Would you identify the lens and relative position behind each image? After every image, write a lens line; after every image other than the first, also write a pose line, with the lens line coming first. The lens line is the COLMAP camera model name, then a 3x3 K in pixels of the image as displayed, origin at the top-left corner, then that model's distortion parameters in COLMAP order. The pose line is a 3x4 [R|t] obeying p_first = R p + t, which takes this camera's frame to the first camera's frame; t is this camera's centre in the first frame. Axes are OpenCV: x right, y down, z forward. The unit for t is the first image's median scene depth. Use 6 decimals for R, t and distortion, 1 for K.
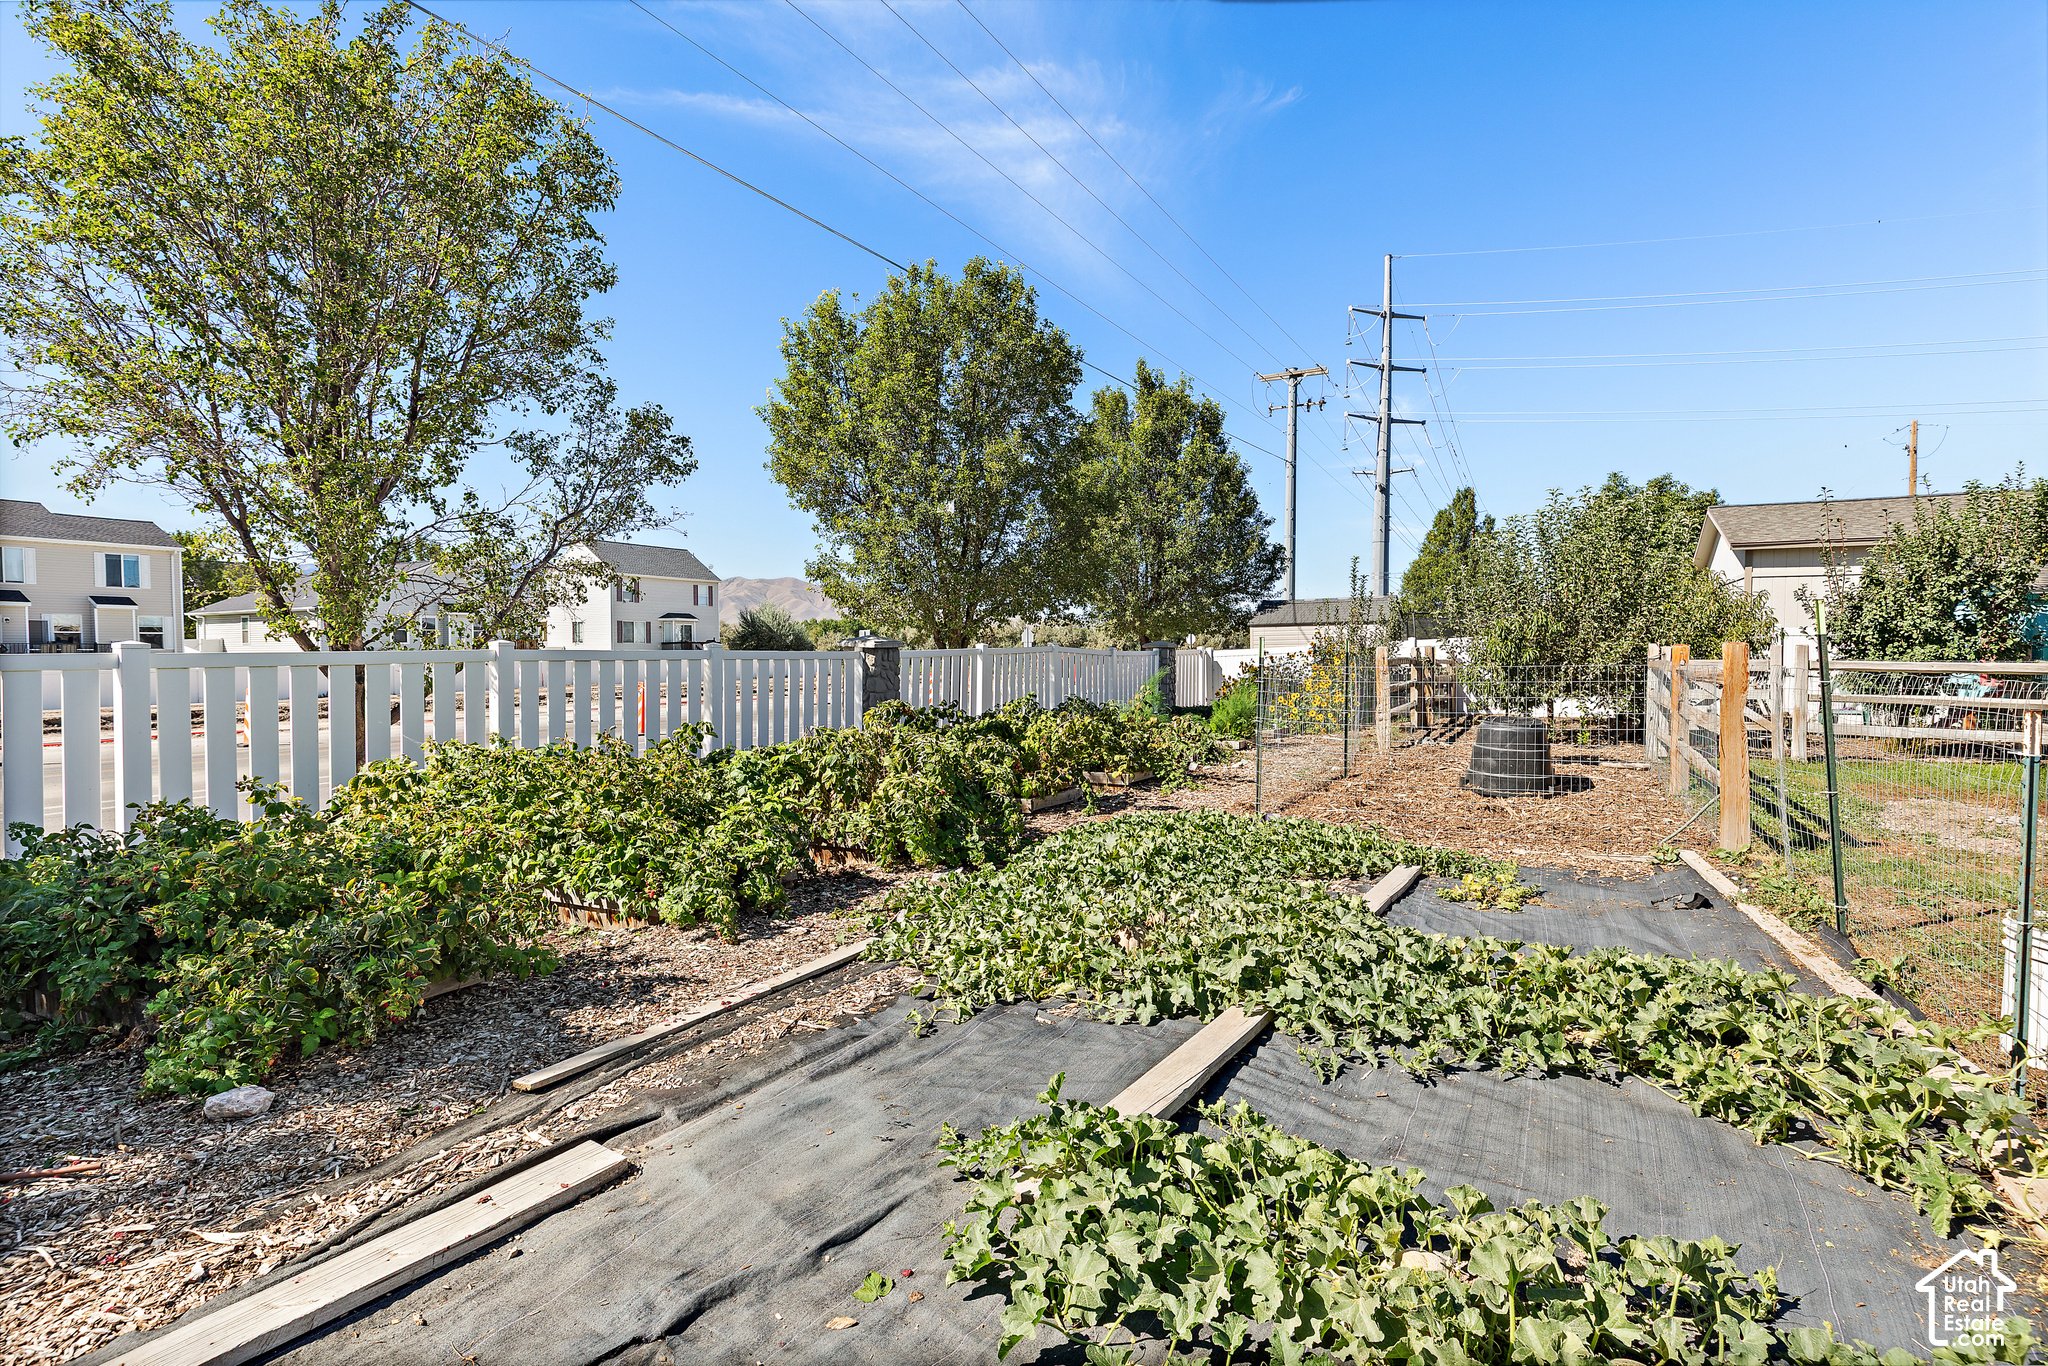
lens RADIAL K [[979.4, 0, 1022.8], [0, 979.4, 674.9], [0, 0, 1]] dist [0.002658, 0.000066]
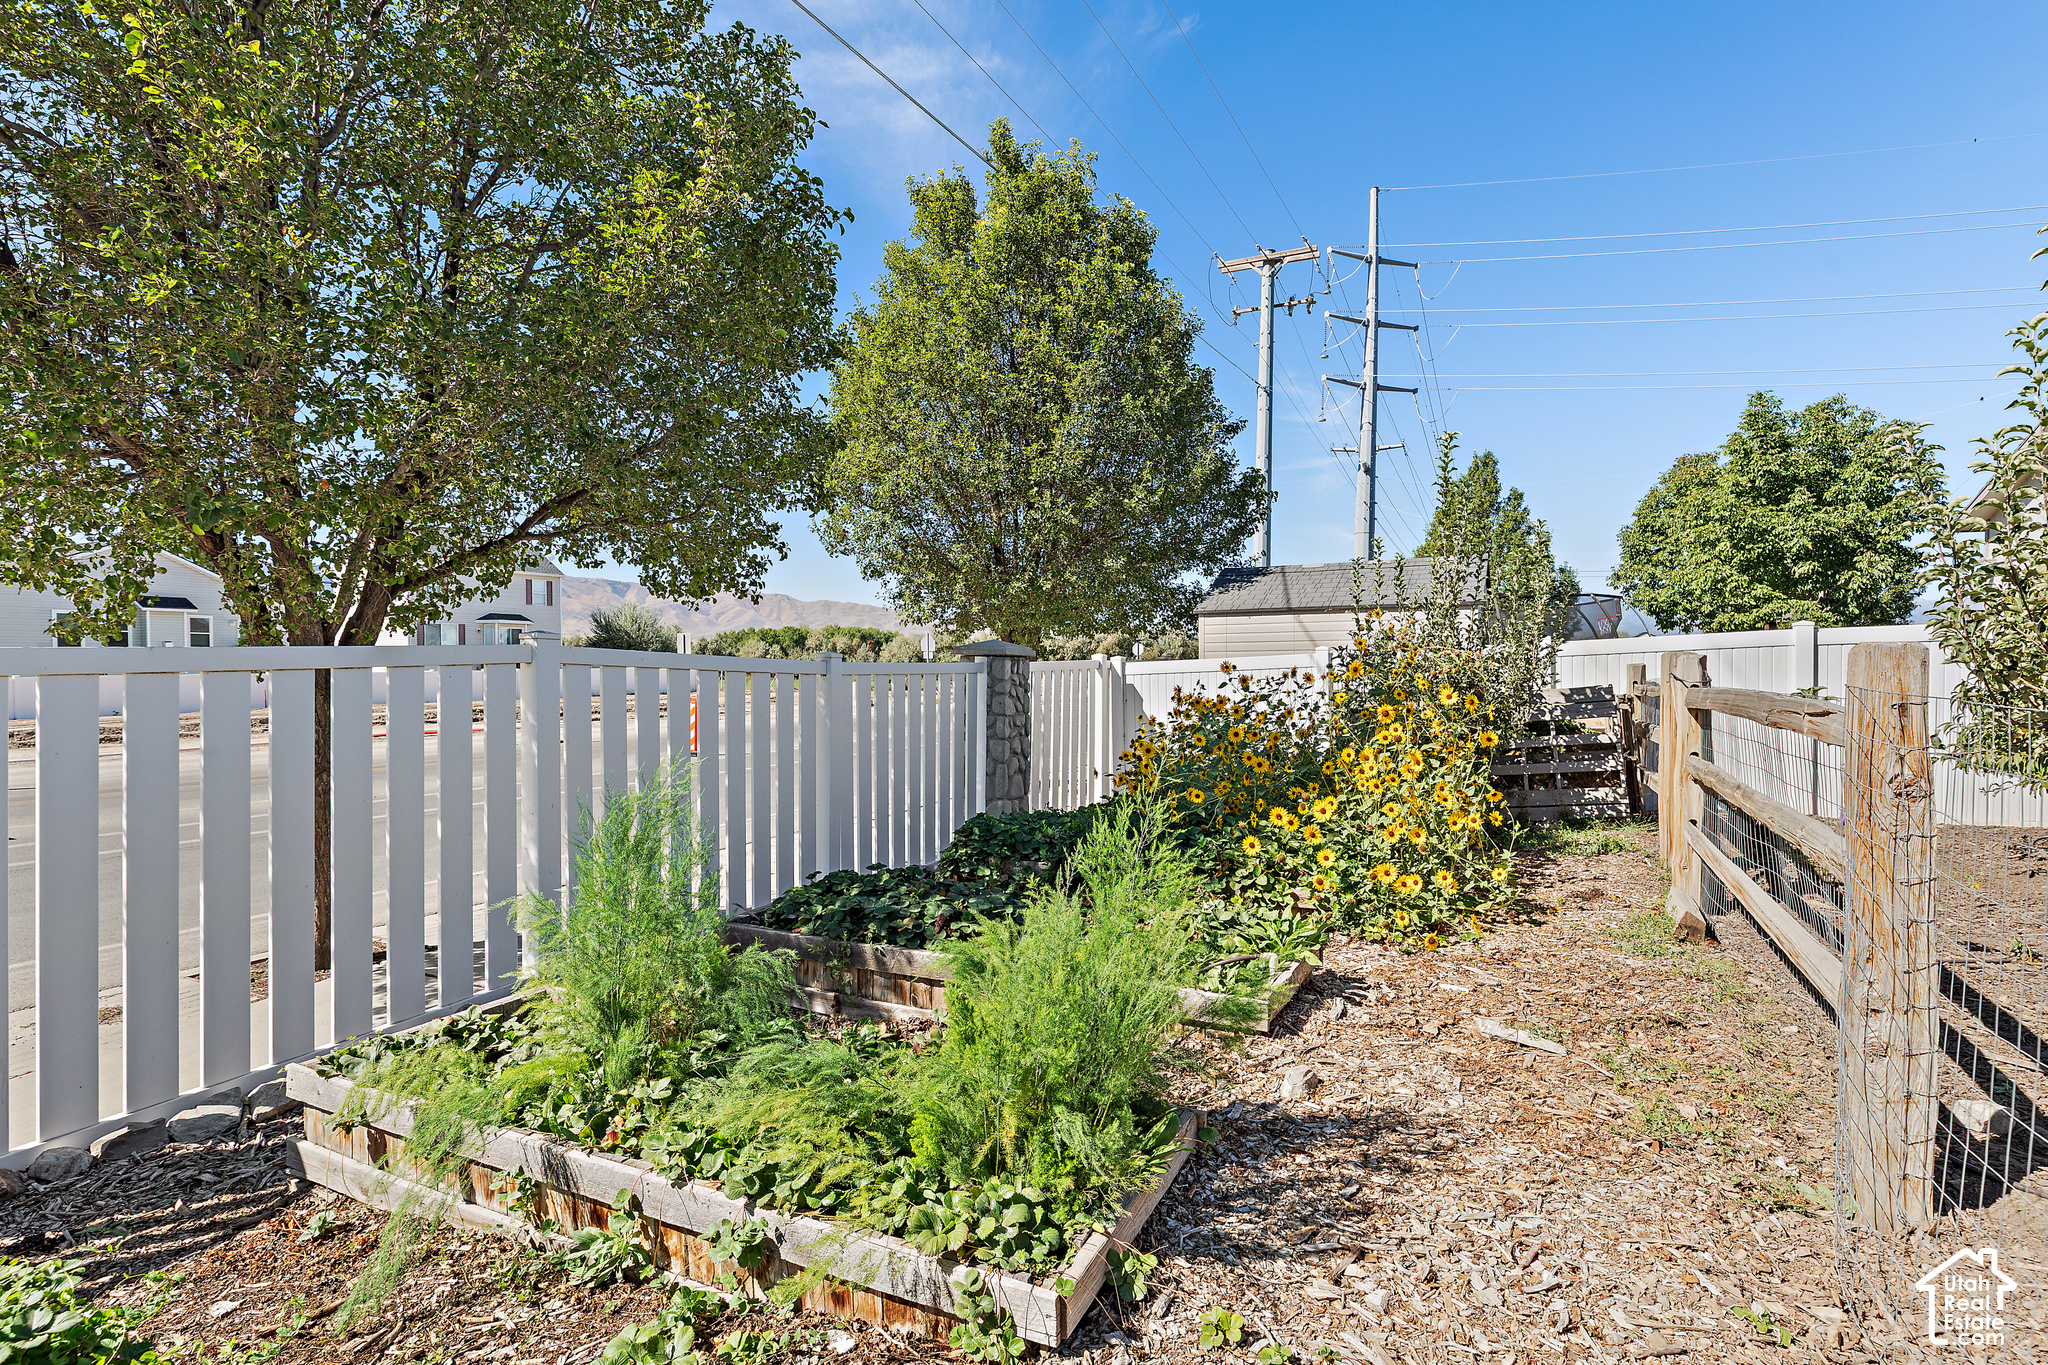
lens RADIAL K [[979.4, 0, 1024.7], [0, 979.4, 685.4], [0, 0, 1]] dist [0.002658, 0.000066]
pose [[0.999261, 0.002044, 0.038395, 0.113097], [-0.002012, 0.999998, -0.000879, -0.011918], [-0.038397, 0.000801, 0.999262, 0.458170]]
